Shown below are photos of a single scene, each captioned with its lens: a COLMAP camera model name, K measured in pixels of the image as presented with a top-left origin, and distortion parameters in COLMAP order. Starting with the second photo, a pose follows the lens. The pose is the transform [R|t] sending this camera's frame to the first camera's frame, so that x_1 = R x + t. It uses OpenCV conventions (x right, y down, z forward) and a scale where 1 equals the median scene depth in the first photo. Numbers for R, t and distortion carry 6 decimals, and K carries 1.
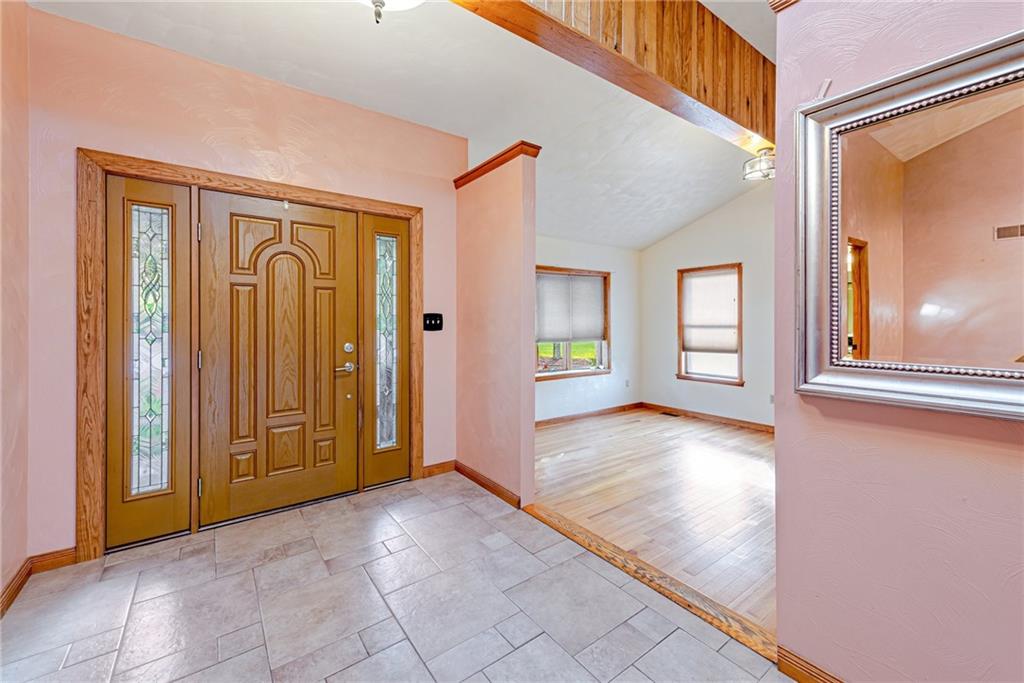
lens RADIAL K [[410.1, 0, 505.8], [0, 410.1, 328.9], [0, 0, 1]] dist [0.016182, -0.002725]
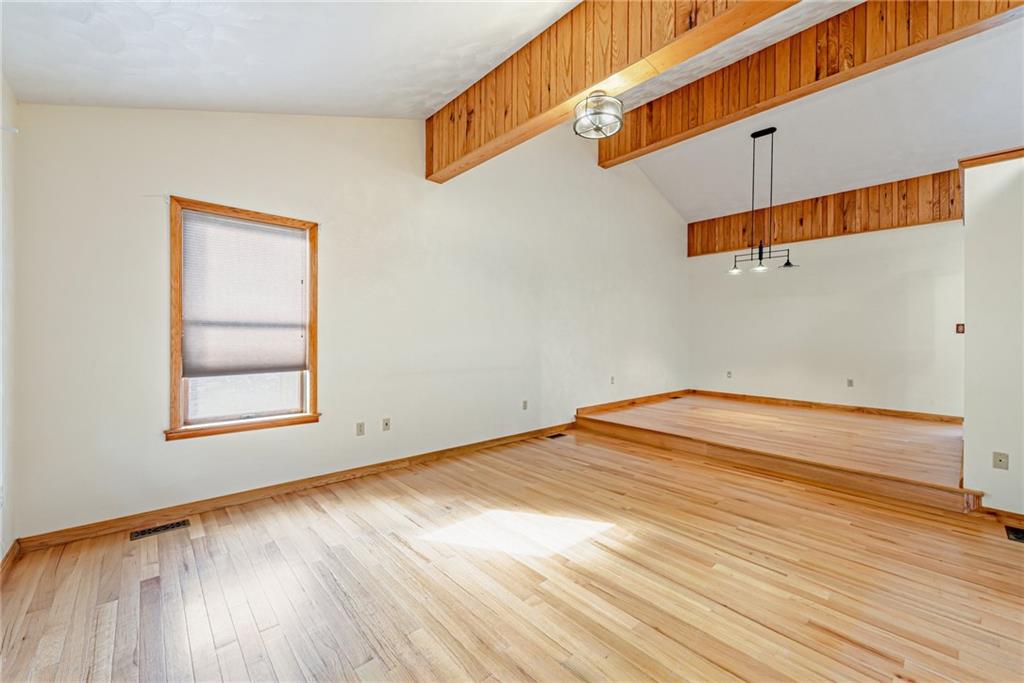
lens RADIAL K [[410.1, 0, 512.0], [0, 410.1, 336.9], [0, 0, 1]] dist [0.016182, -0.002725]
pose [[-0.107016, 0.008303, 0.994223, -0.069882], [0.009477, 0.999928, -0.007330, 0.016850], [-0.994212, 0.008638, -0.107087, 0.697772]]
